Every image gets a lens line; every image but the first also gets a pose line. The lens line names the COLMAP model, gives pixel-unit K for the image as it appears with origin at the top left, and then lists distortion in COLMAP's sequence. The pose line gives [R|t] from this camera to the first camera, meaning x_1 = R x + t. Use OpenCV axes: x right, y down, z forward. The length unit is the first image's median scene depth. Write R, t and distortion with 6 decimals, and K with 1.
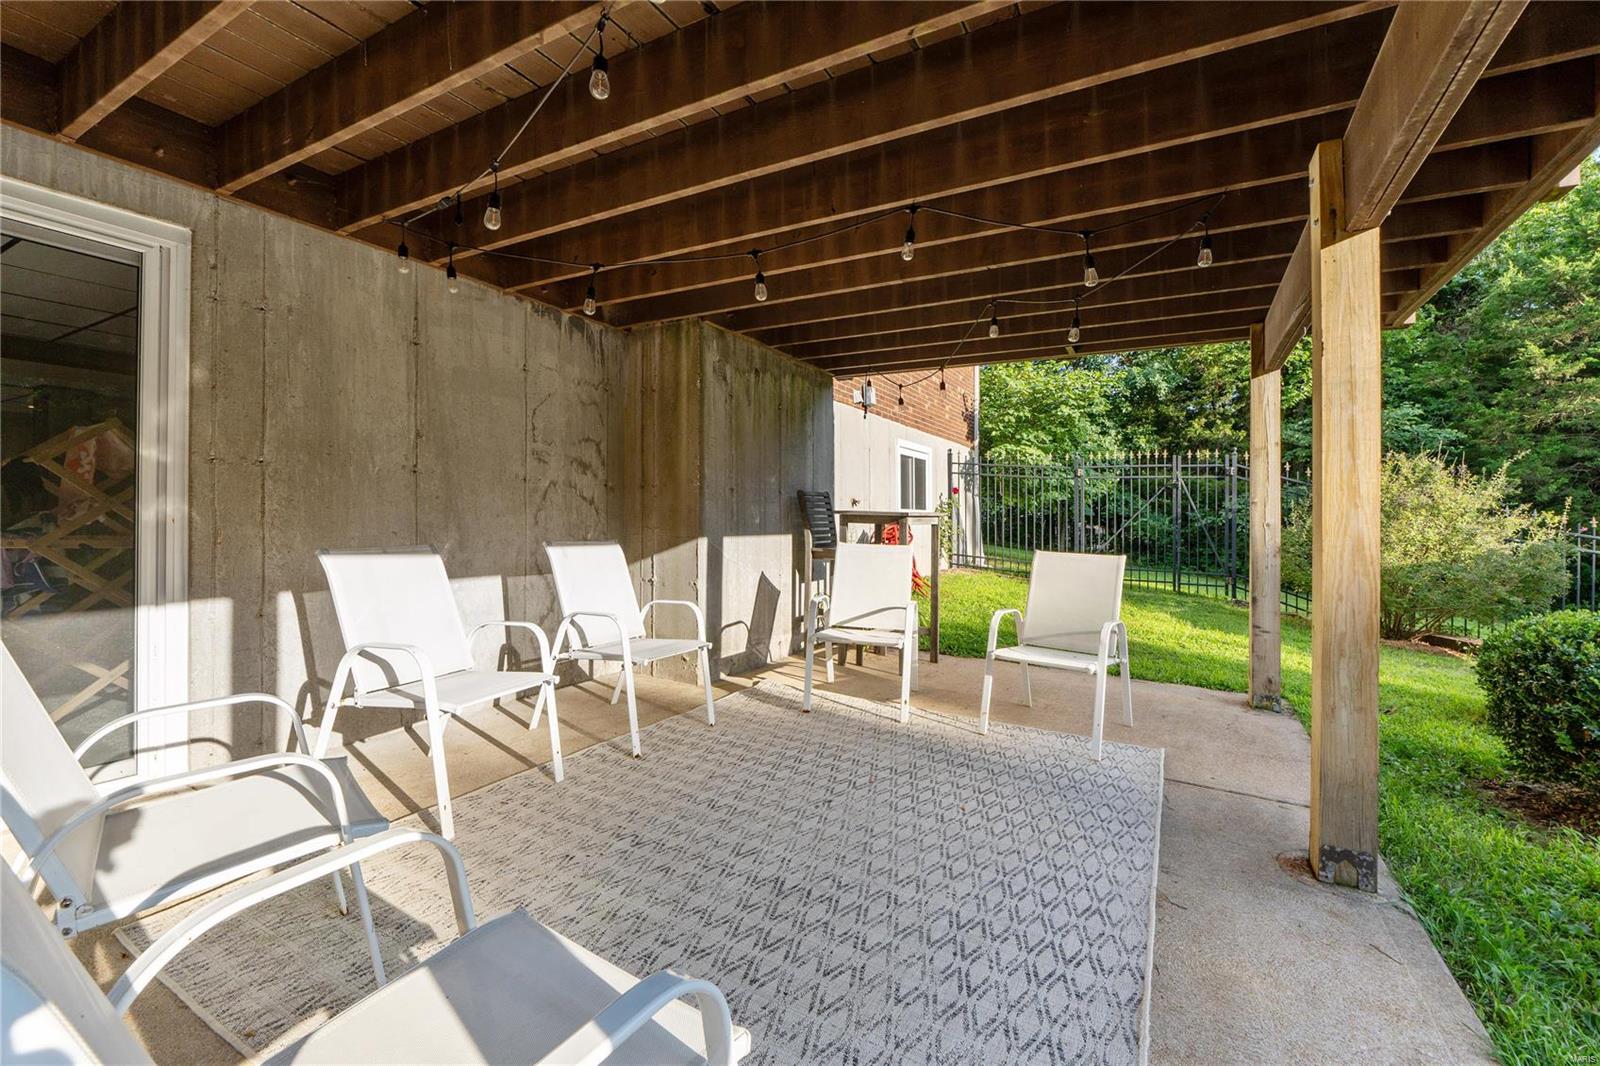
lens RADIAL K [[679.5, 0, 805.5], [0, 679.5, 502.1], [0, 0, 1]] dist [0.000195, 0.000024]
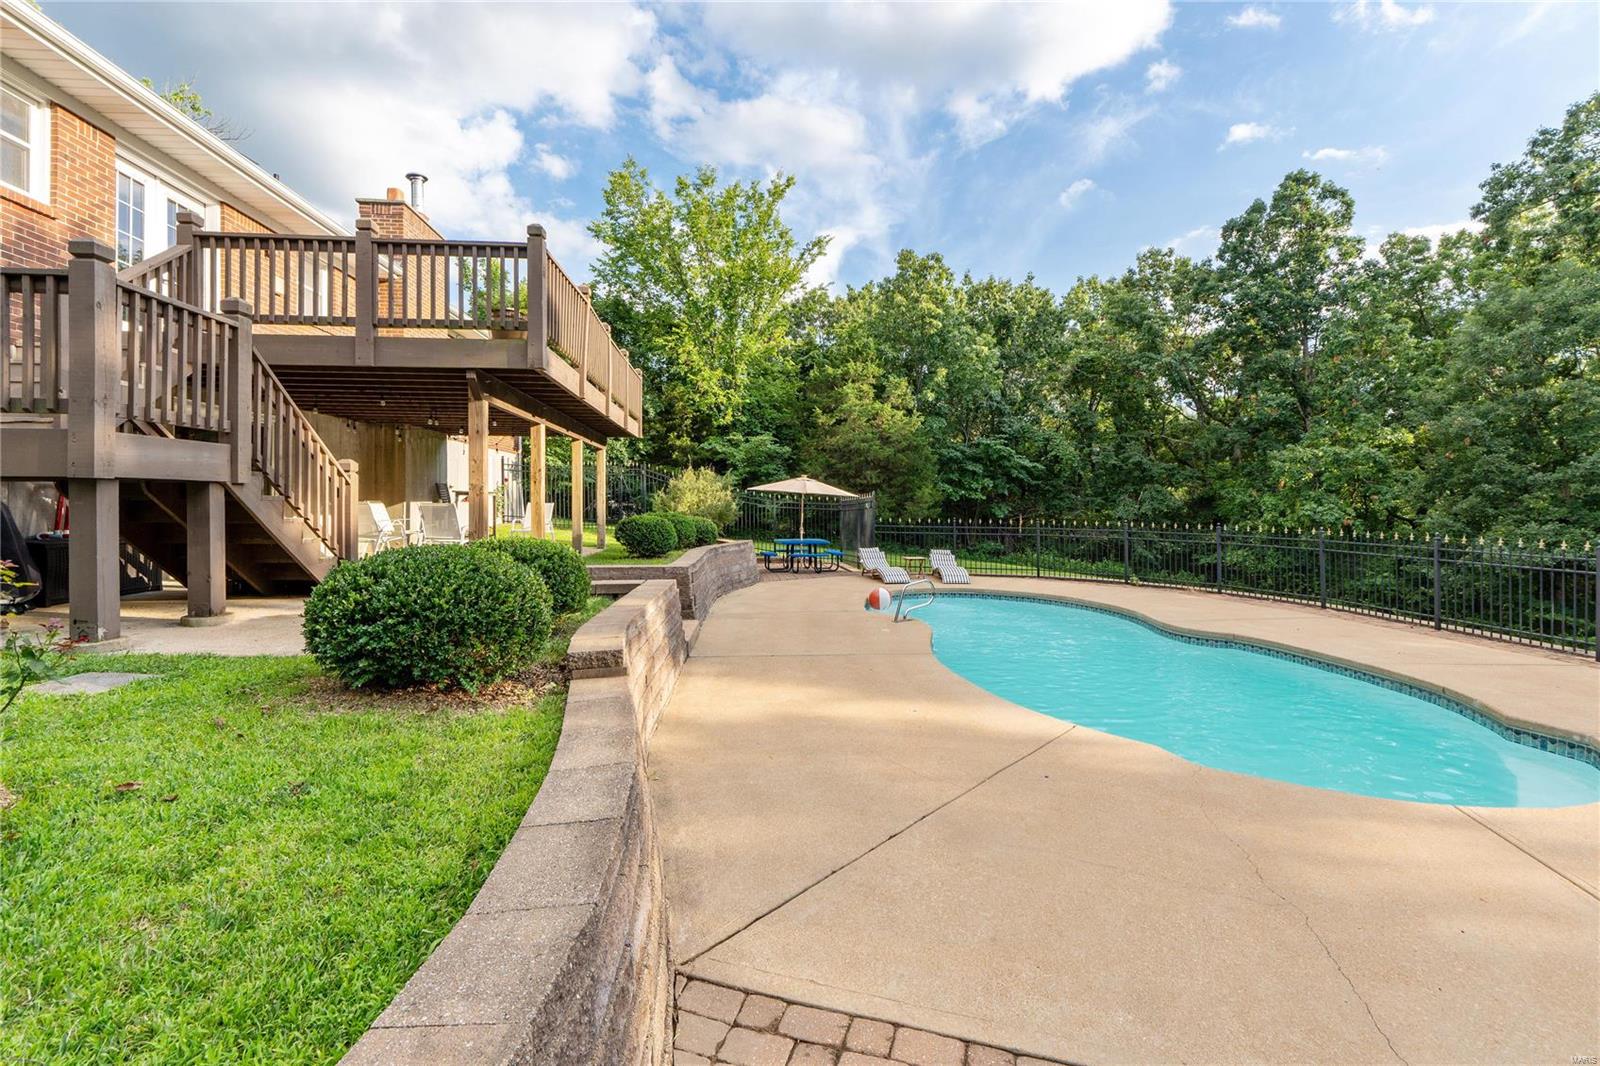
lens RADIAL K [[656.6, 0, 797.7], [0, 656.6, 483.1], [0, 0, 1]] dist [-0.013780, 0.000435]
pose [[0.809777, 0.002312, 0.586733, -0.396721], [0.001329, 0.999982, -0.005775, -0.003942], [-0.586736, 0.005456, 0.809760, -2.032761]]
